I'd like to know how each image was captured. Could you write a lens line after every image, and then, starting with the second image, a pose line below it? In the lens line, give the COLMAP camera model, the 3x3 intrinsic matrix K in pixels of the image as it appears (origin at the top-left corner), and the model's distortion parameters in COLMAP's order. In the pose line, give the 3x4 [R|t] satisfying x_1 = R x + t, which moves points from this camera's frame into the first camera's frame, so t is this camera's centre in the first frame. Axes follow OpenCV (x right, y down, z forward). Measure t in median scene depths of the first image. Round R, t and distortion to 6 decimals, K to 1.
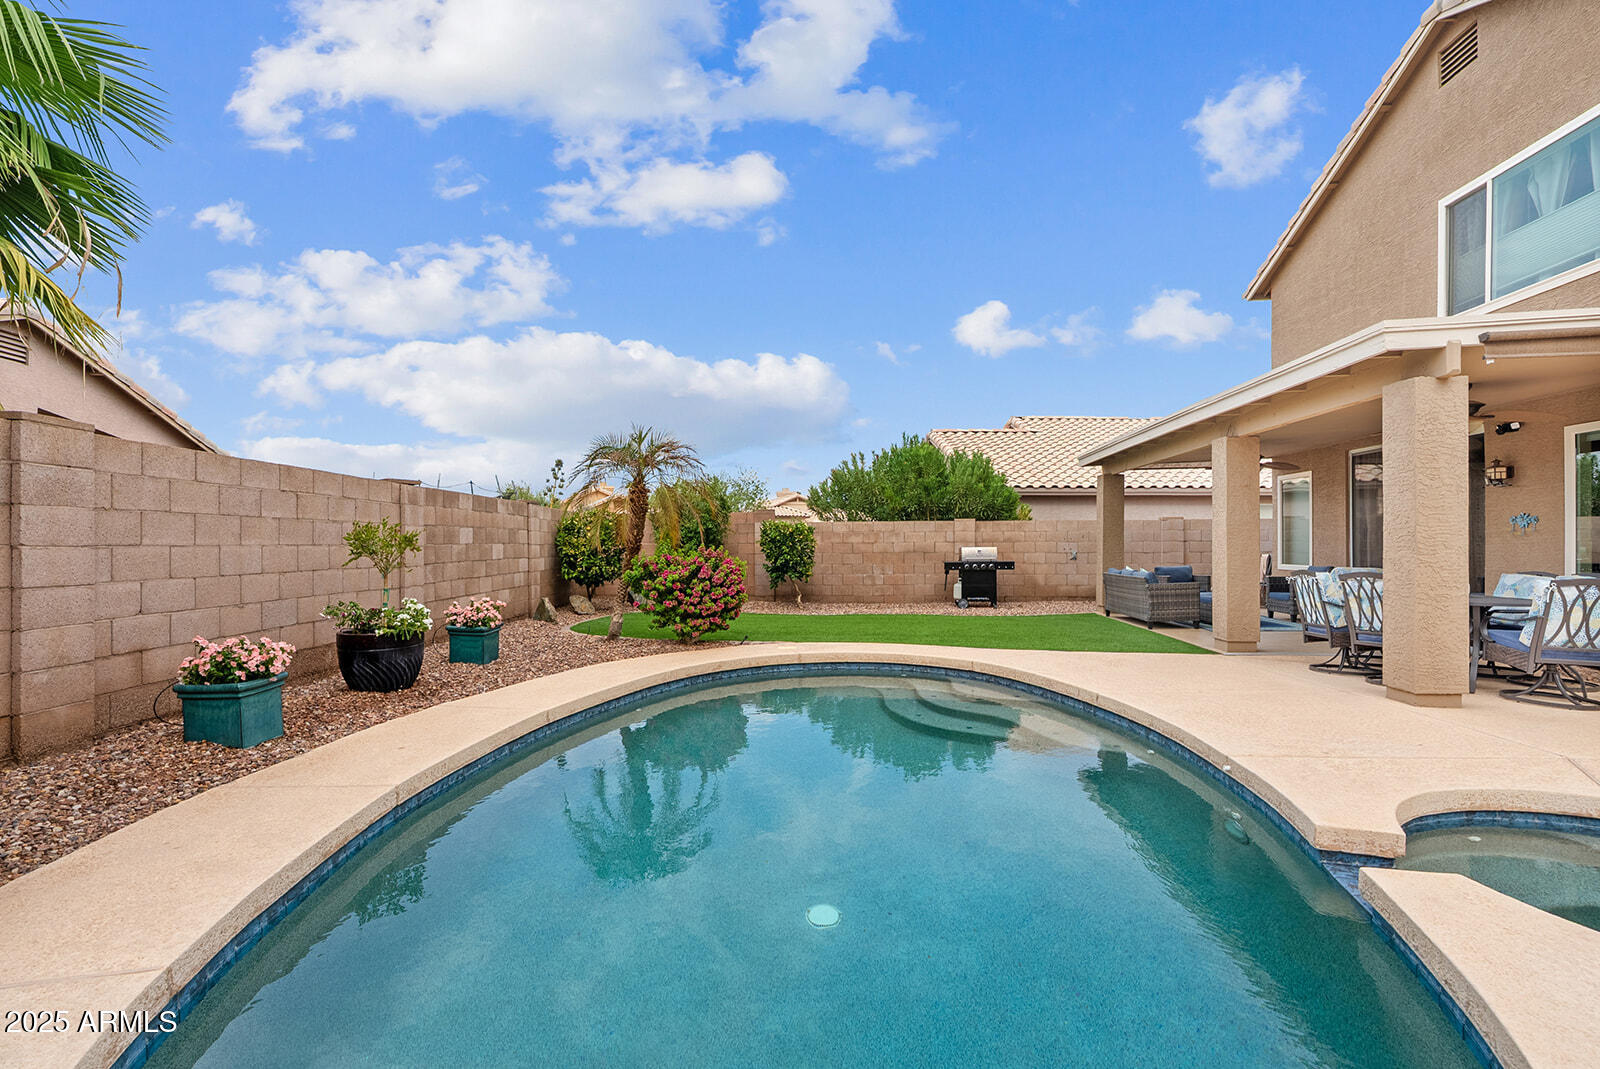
lens RADIAL K [[729.0, 0, 800.0], [0, 729.0, 534.5], [0, 0, 1]] dist [-0.000468, 0.000415]
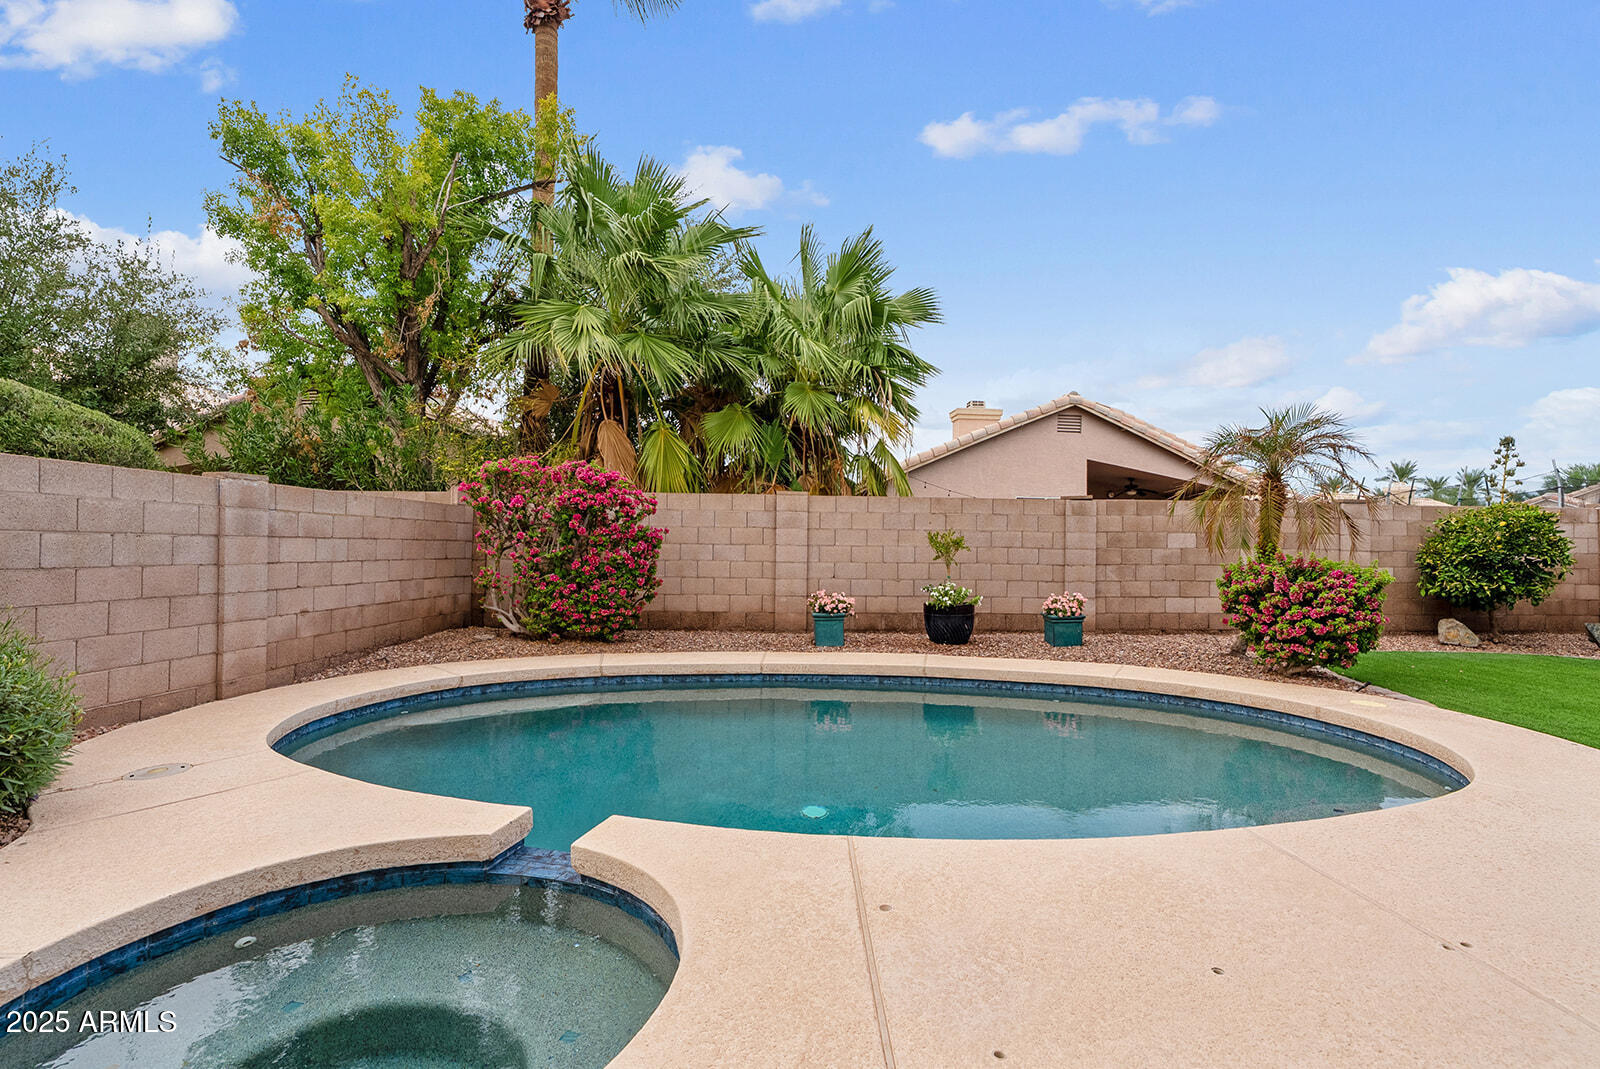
lens RADIAL K [[729.0, 0, 800.0], [0, 729.0, 534.5], [0, 0, 1]] dist [-0.000468, 0.000415]
pose [[0.026237, -0.014394, -0.999552, 0.655200], [0.002279, 0.999895, -0.014340, 0.007332], [0.999653, -0.001902, 0.026267, 0.466682]]
